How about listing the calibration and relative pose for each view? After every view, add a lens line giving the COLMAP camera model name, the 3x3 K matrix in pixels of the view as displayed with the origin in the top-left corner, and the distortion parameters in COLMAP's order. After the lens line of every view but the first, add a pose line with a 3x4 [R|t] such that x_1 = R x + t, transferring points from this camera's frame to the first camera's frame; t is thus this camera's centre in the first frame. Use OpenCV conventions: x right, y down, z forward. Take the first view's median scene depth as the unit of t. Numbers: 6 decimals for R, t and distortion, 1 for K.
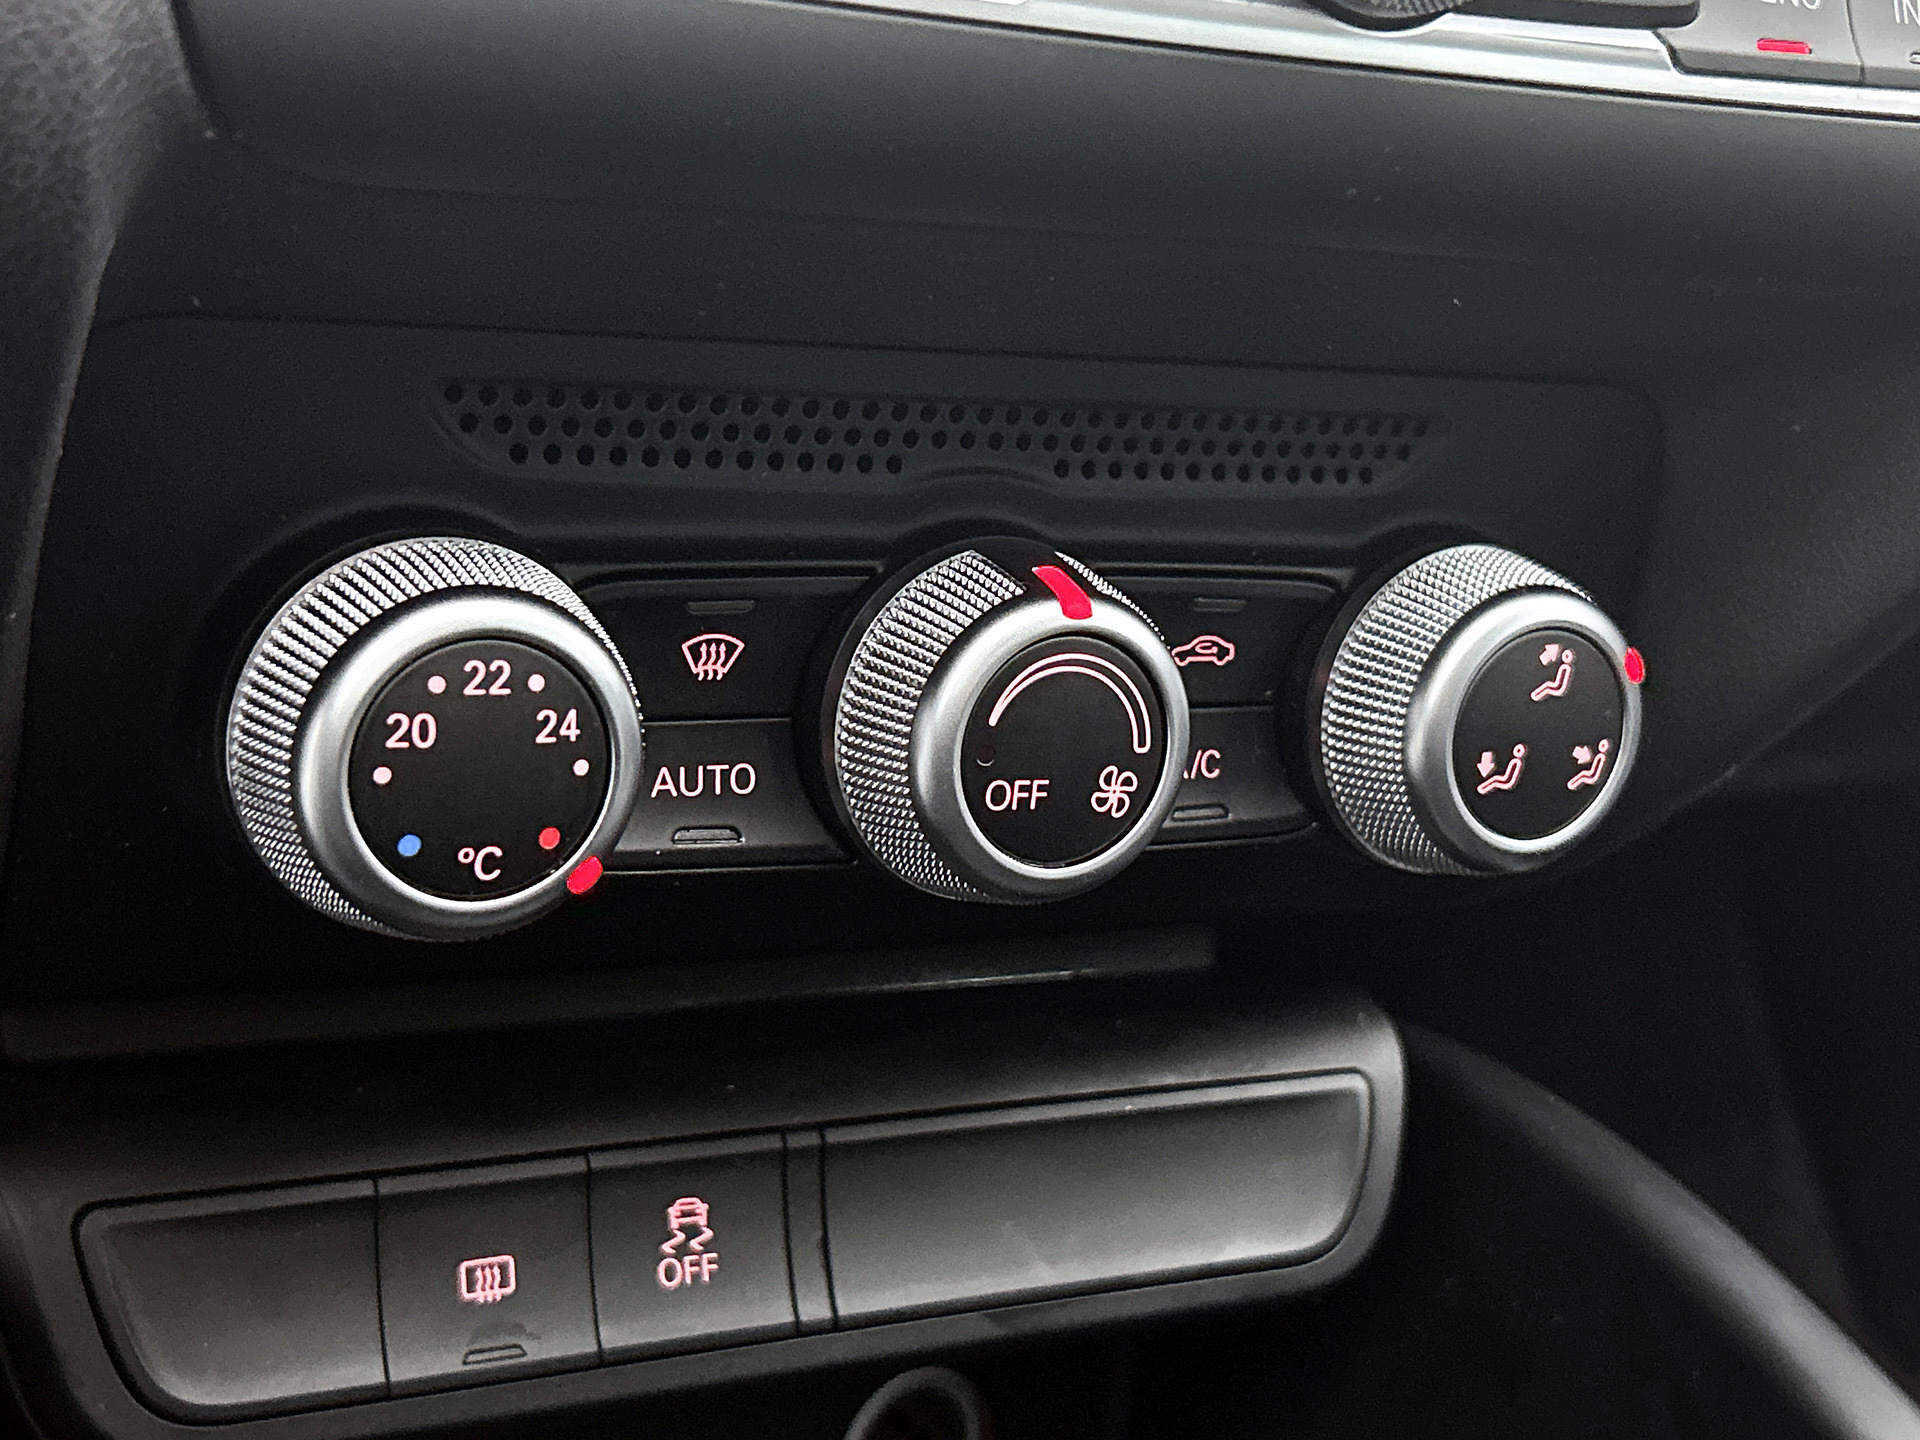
lens RADIAL K [[2749.6, 0, 960.0], [0, 2749.6, 720.0], [0, 0, 1]] dist [0.156621, 0.001897]
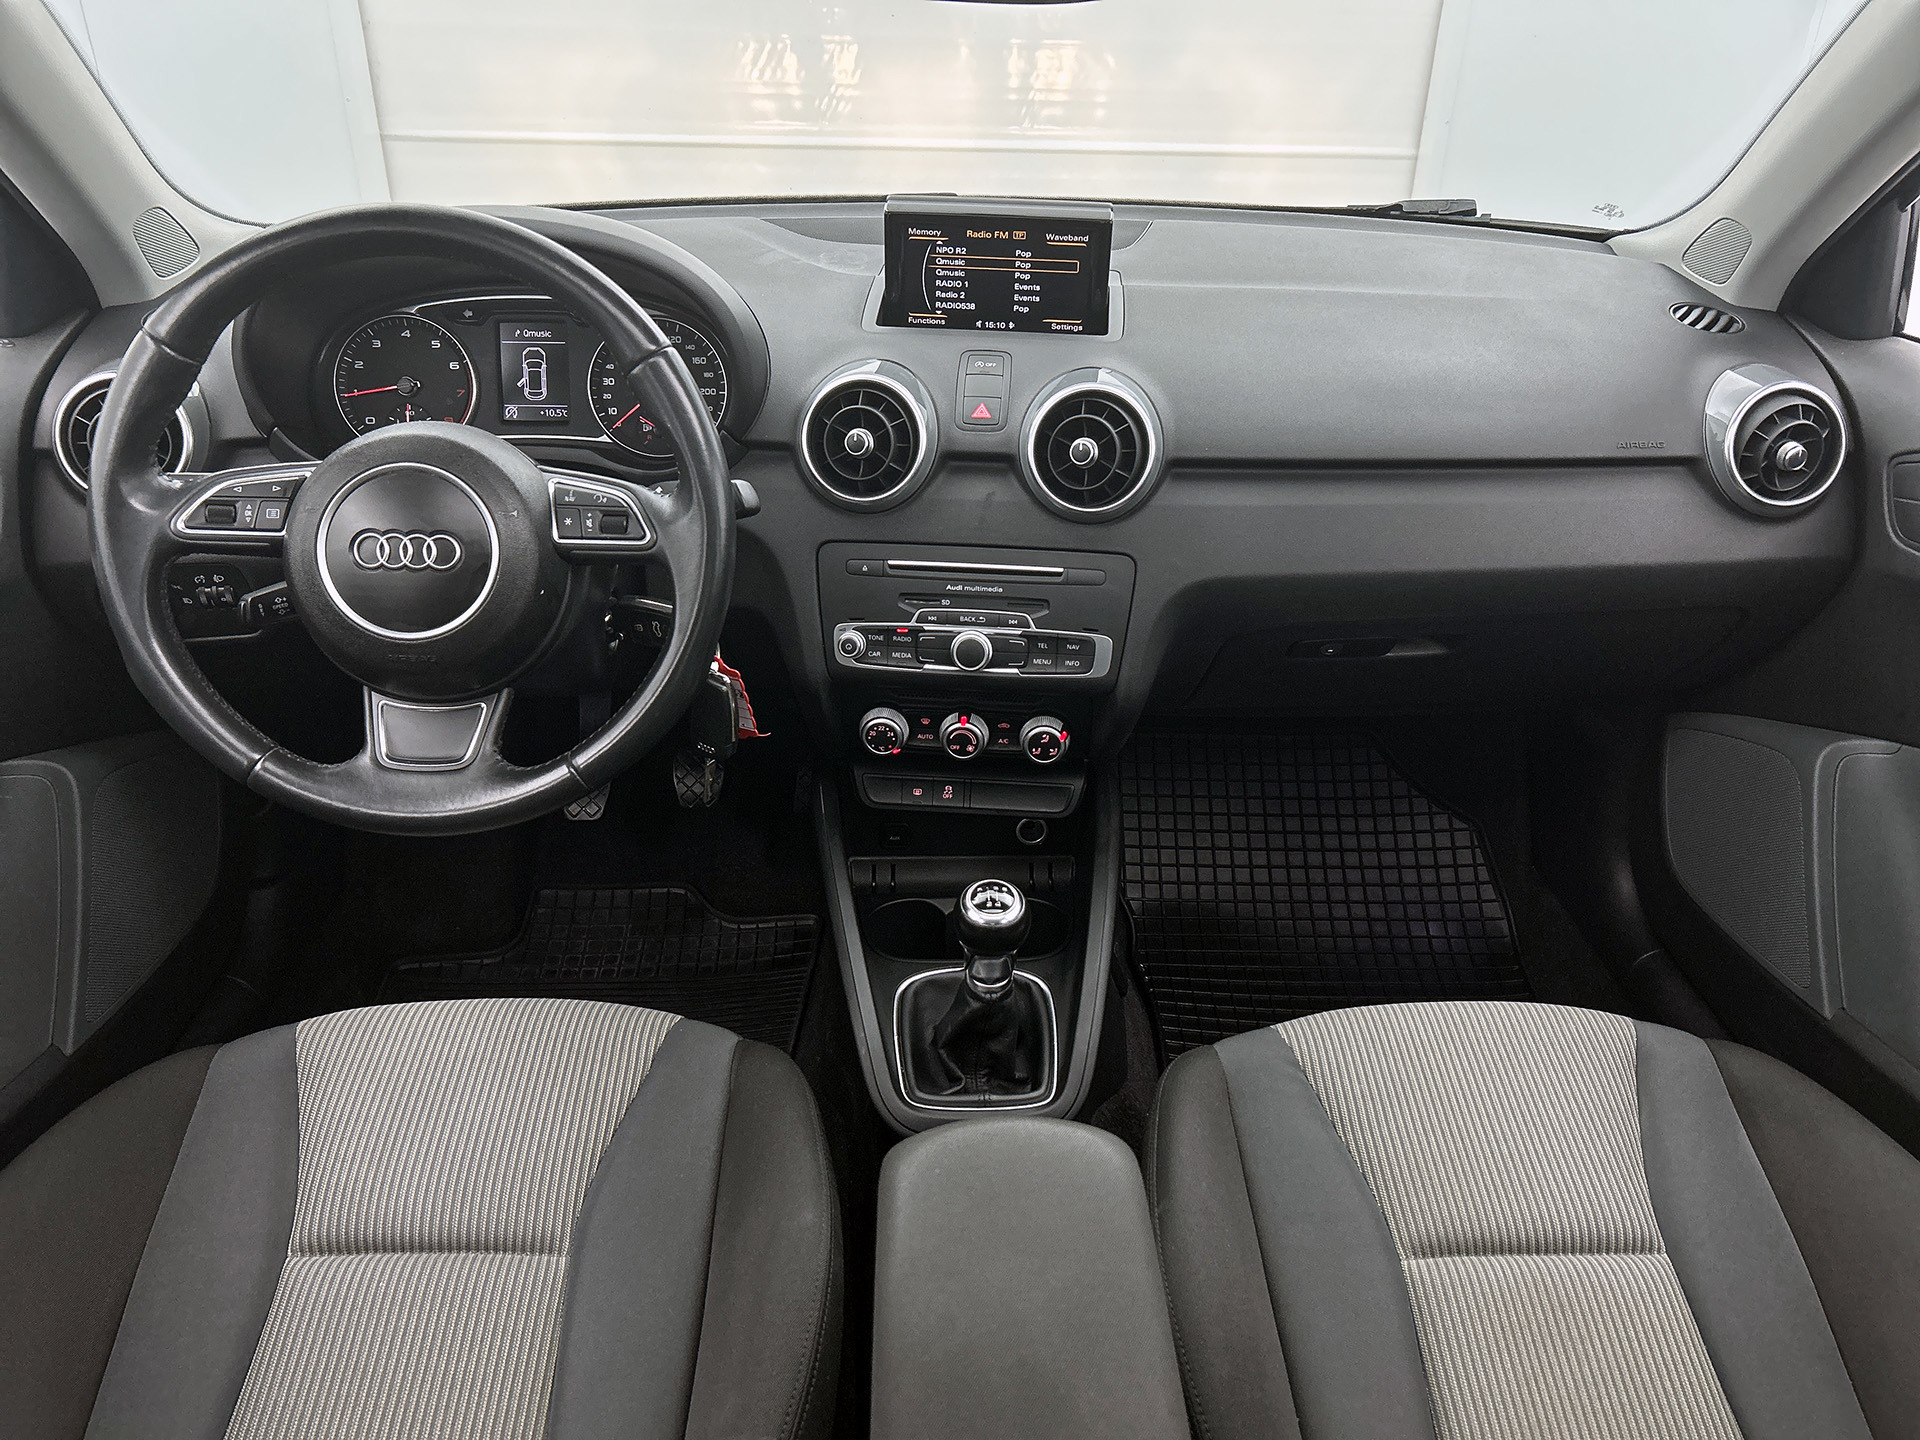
lens RADIAL K [[1456.9, 0, 960.0], [0, 1456.9, 720.0], [0, 0, 1]] dist [0.068800, -0.082601]
pose [[0.827412, 0.175400, -0.533502, 2.073625], [-0.050766, 0.969447, 0.239992, -0.968744], [0.559297, -0.171488, 0.811036, -2.123566]]
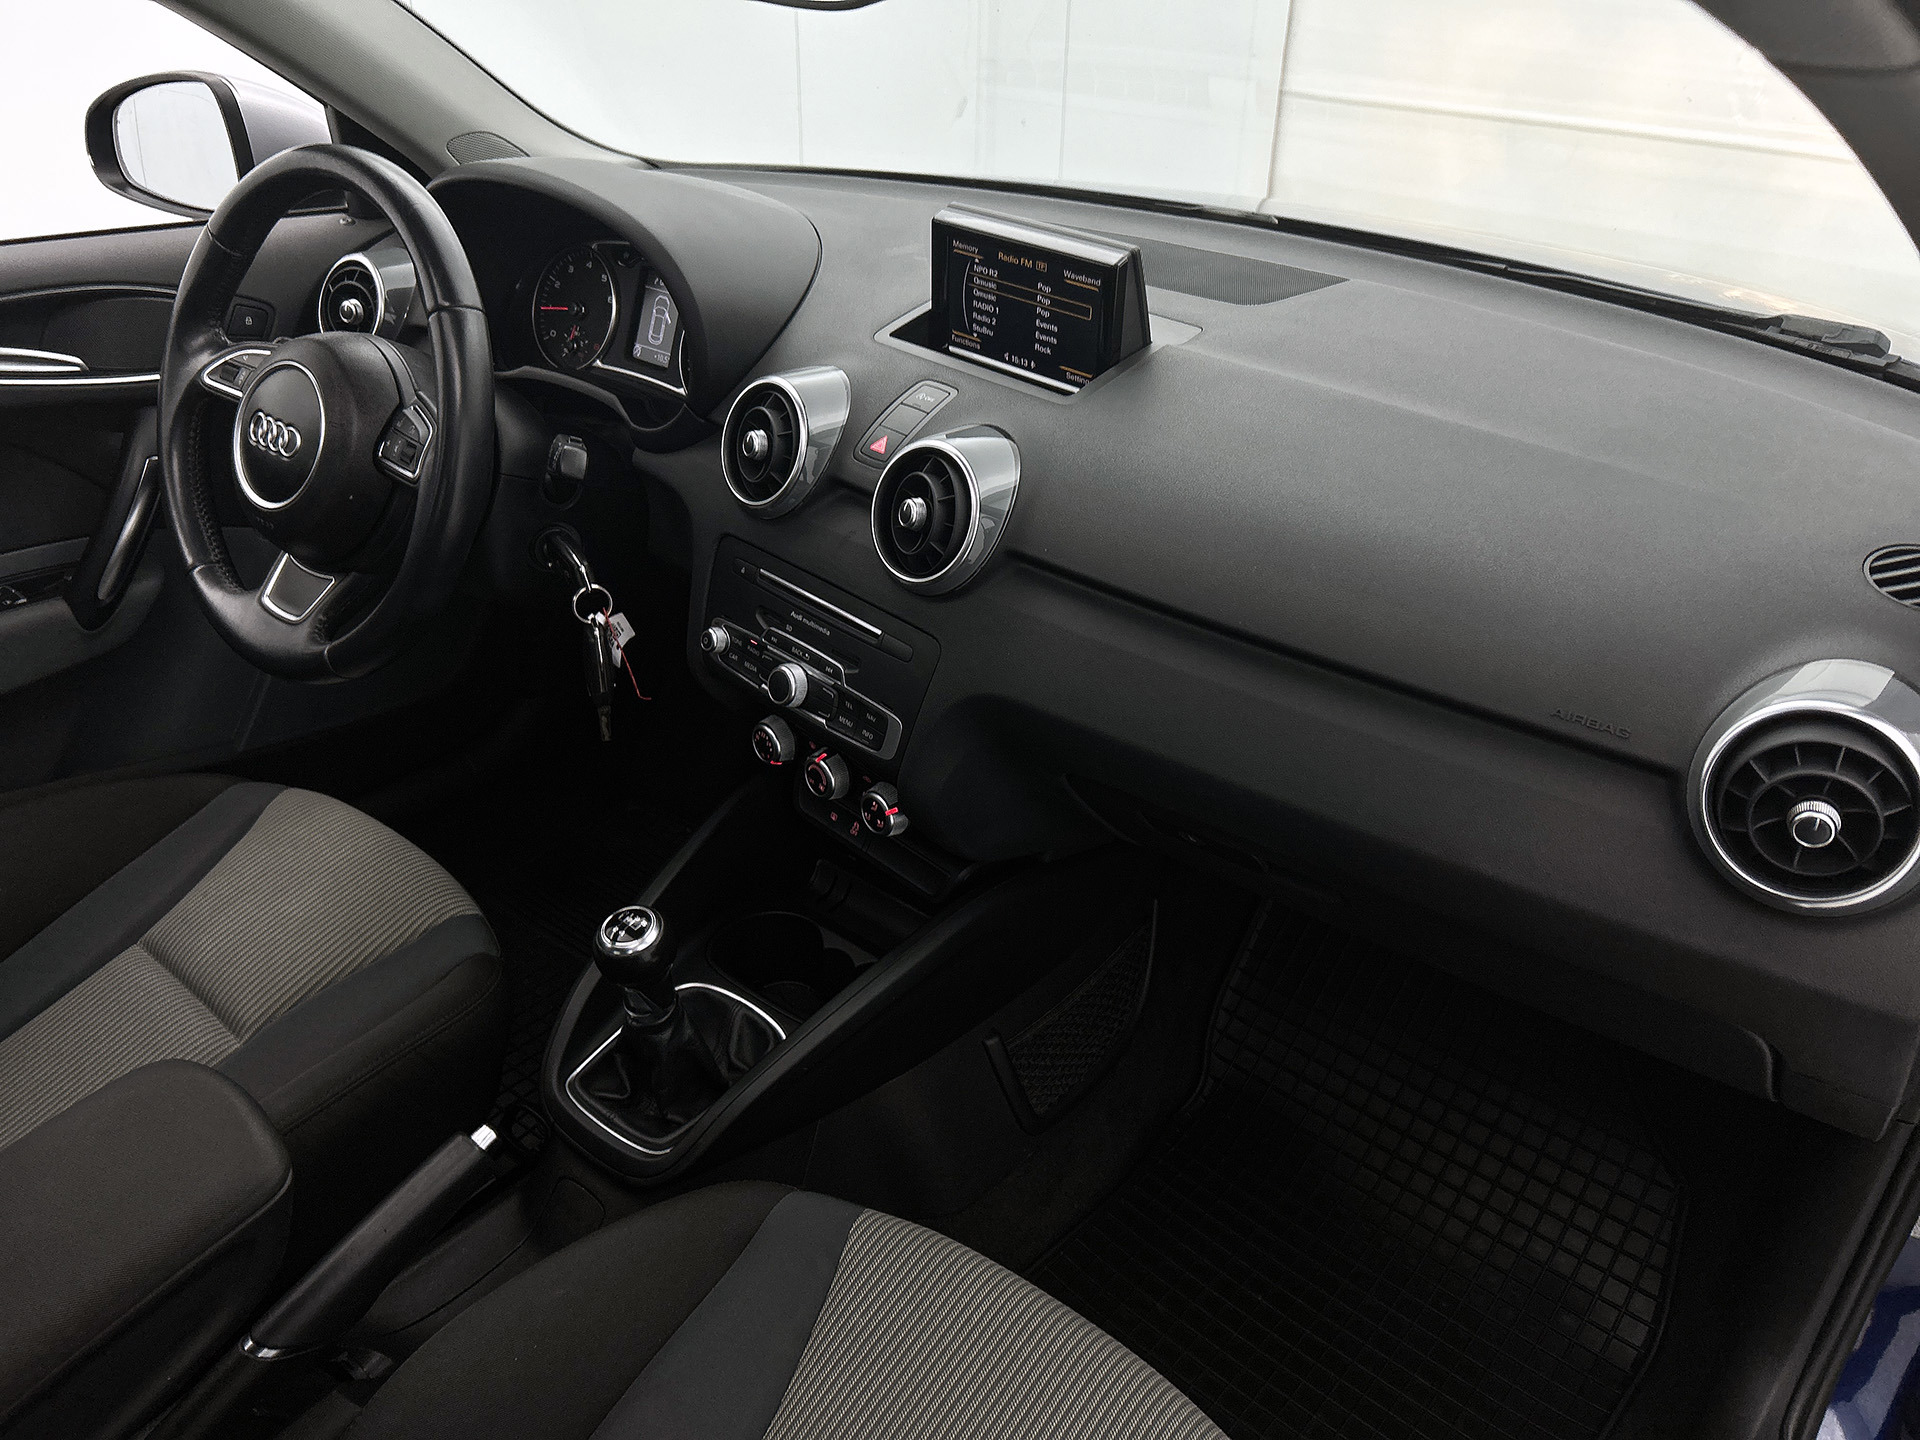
lens RADIAL K [[1463.4, 0, 916.5], [0, 1463.4, 697.6], [0, 0, 1]] dist [0.111416, 0.001350]
pose [[0.237674, 0.386718, -0.891045, 3.294910], [-0.206144, 0.916516, 0.342786, -1.484575], [0.949219, 0.102212, 0.297551, 0.110513]]
